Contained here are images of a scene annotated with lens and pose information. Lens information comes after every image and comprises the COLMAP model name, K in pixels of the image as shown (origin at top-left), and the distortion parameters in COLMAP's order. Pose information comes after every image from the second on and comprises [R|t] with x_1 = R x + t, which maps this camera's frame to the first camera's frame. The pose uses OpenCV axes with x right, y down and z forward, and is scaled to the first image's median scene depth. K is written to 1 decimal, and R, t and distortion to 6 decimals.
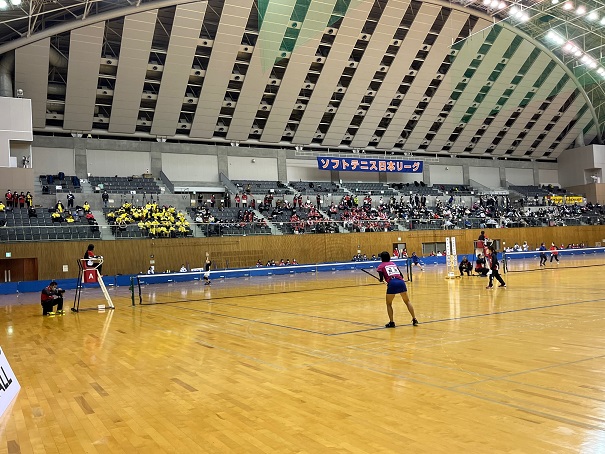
lens RADIAL K [[578.8, 0, 302.5], [0, 578.8, 227.0], [0, 0, 1]] dist [0.039438, -0.001456]
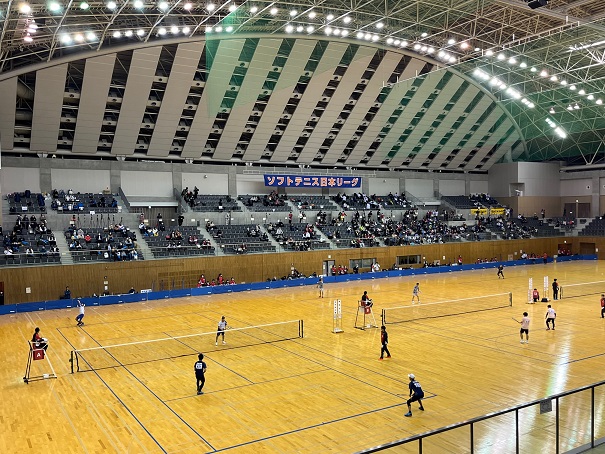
lens RADIAL K [[567.2, 0, 298.8], [0, 567.2, 225.0], [0, 0, 1]] dist [0.041395, -0.012081]
pose [[0.998522, 0.035523, 0.041124, 0.048353], [-0.038281, 0.996927, 0.068341, -0.096193], [-0.038570, -0.069815, 0.996814, -0.090939]]
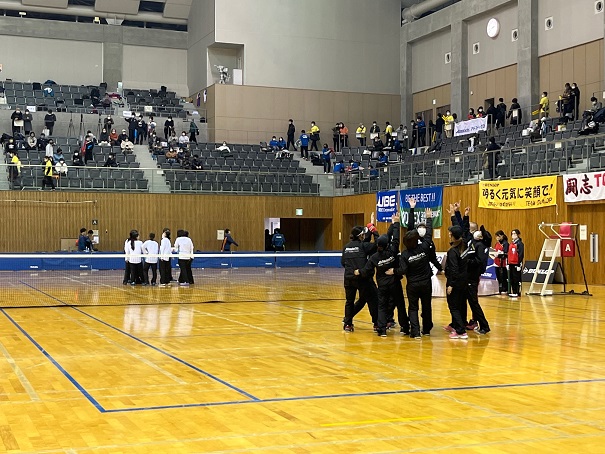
lens RADIAL K [[988.3, 0, 302.5], [0, 988.3, 227.0], [0, 0, 1]] dist [0.127421, -0.017903]
pose [[0.989668, 0.045853, -0.135848, 0.784938], [-0.039843, 0.998117, 0.046635, -0.016721], [0.137731, -0.040741, 0.989631, 0.442527]]
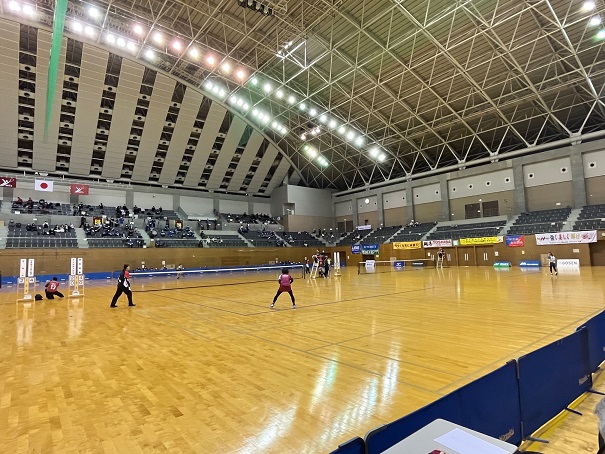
lens RADIAL K [[345.6, 0, 302.8], [0, 345.6, 224.7], [0, 0, 1]] dist [-0.002251, -0.000571]
pose [[0.987206, 0.033902, 0.155806, 0.499768], [-0.025713, 0.998195, -0.054280, -0.012911], [-0.157365, 0.049579, 0.986295, 0.288008]]
